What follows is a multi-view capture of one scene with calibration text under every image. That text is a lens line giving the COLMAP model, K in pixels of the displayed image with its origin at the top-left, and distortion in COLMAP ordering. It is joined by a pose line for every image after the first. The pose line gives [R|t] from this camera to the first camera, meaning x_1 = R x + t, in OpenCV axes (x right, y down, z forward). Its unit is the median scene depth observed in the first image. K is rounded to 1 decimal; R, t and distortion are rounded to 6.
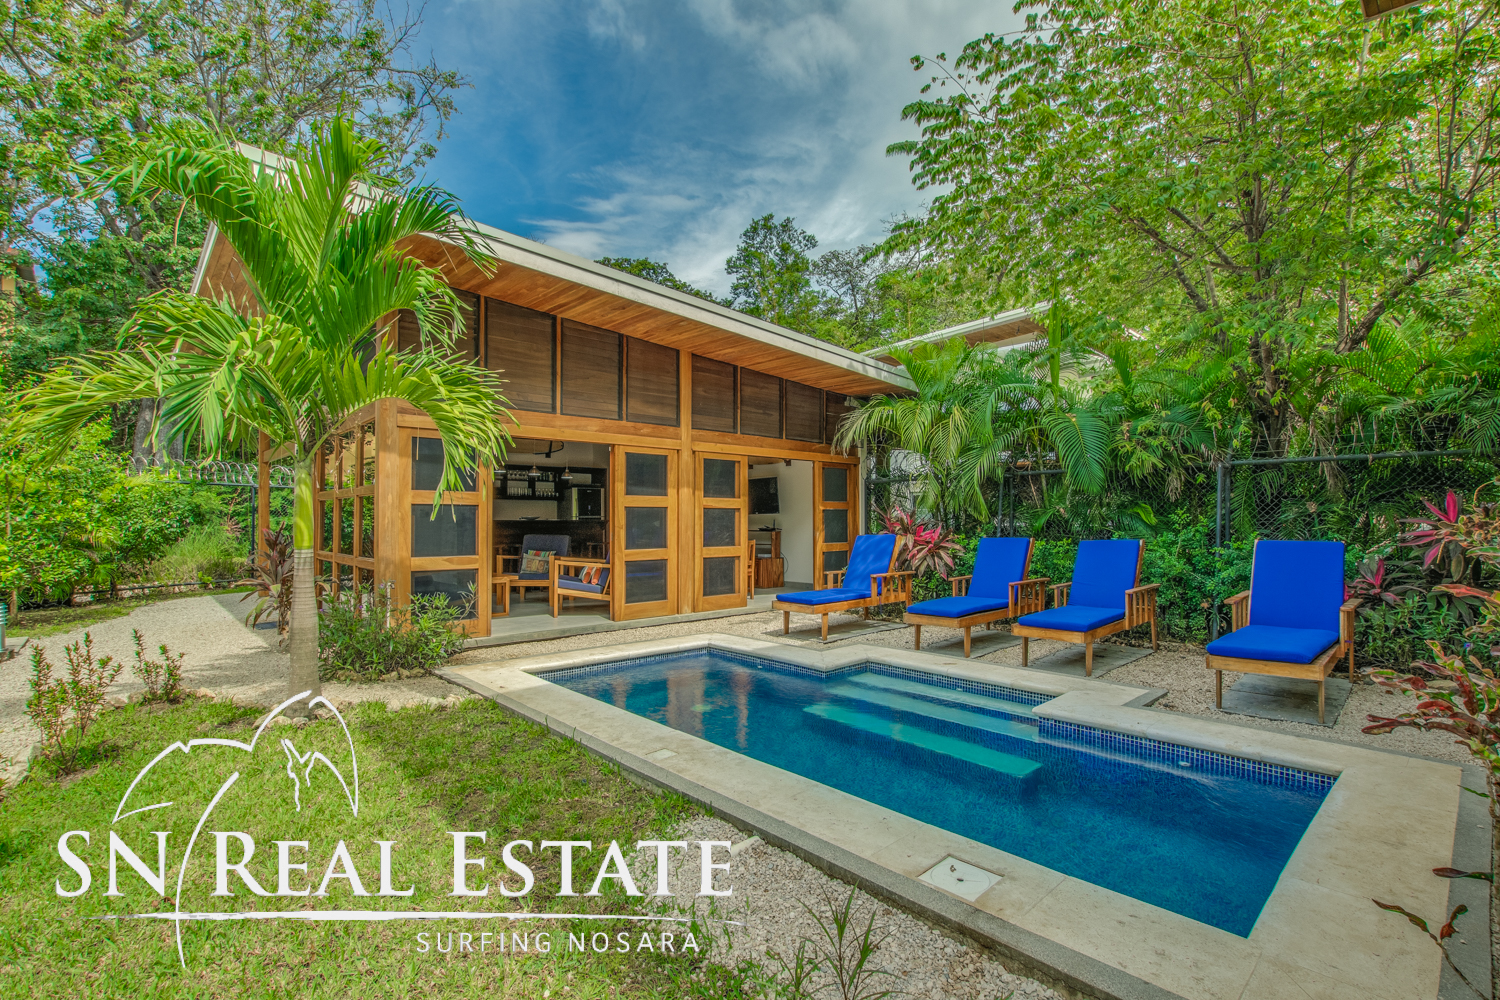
lens RADIAL K [[697.4, 0, 750.0], [0, 697.4, 500.0], [0, 0, 1]] dist [-0.025096, 0.000757]
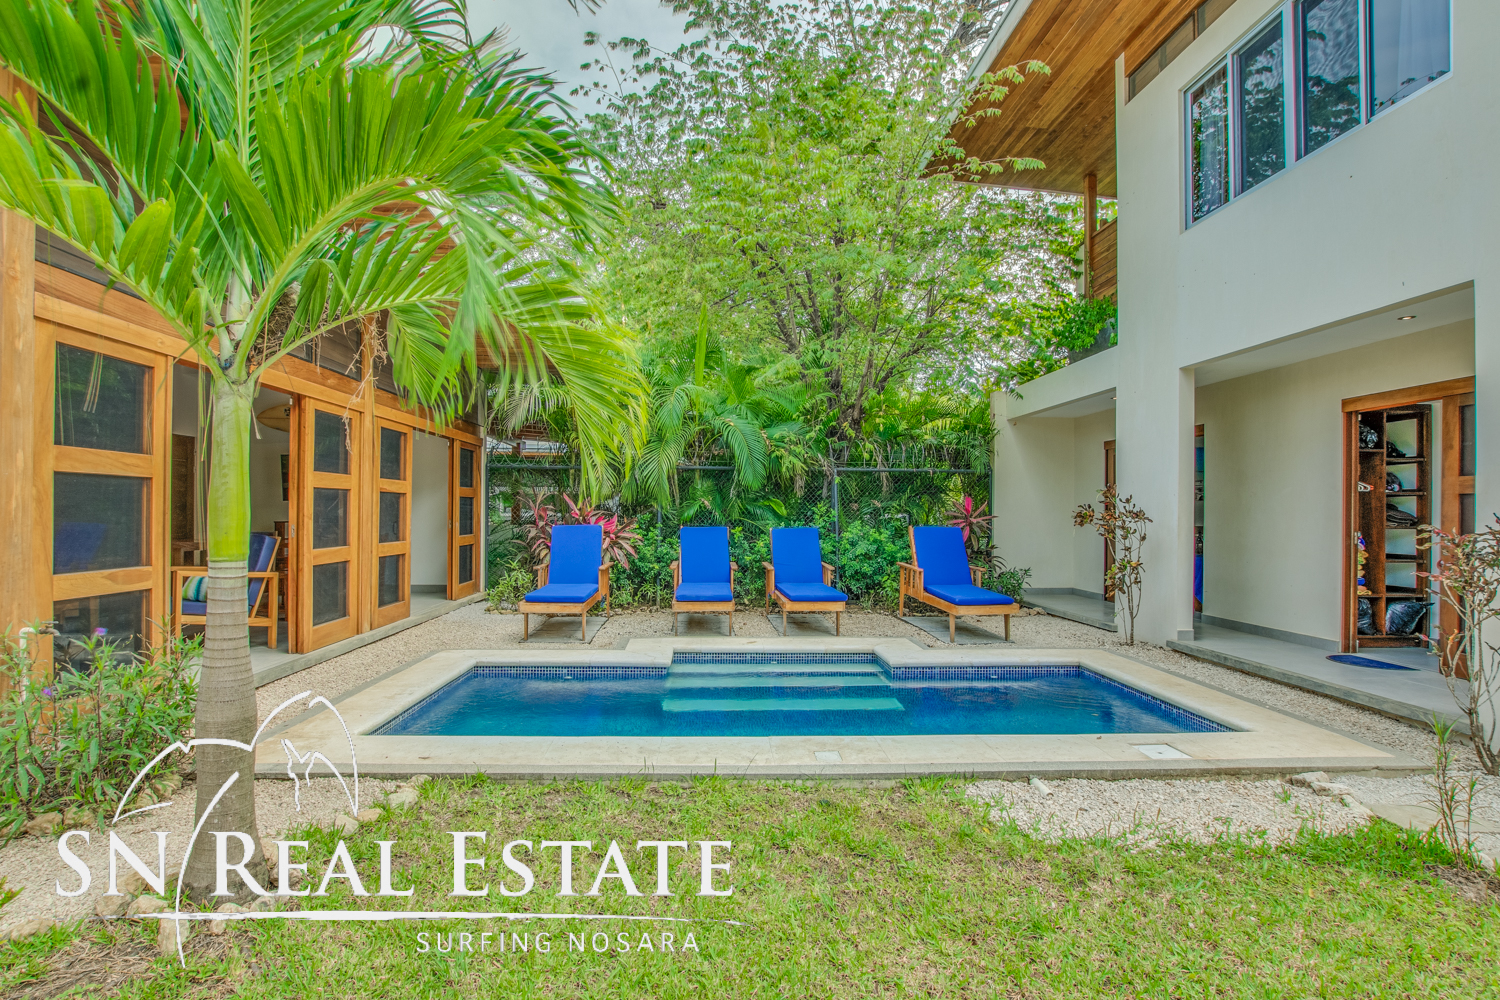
lens RADIAL K [[727.2, 0, 739.2], [0, 727.2, 493.0], [0, 0, 1]] dist [-0.028202, 0.001672]
pose [[0.647005, 0.025146, 0.762071, -0.450798], [-0.030189, 0.999517, -0.007350, 0.007302], [-0.761888, -0.018251, 0.647452, 0.210563]]
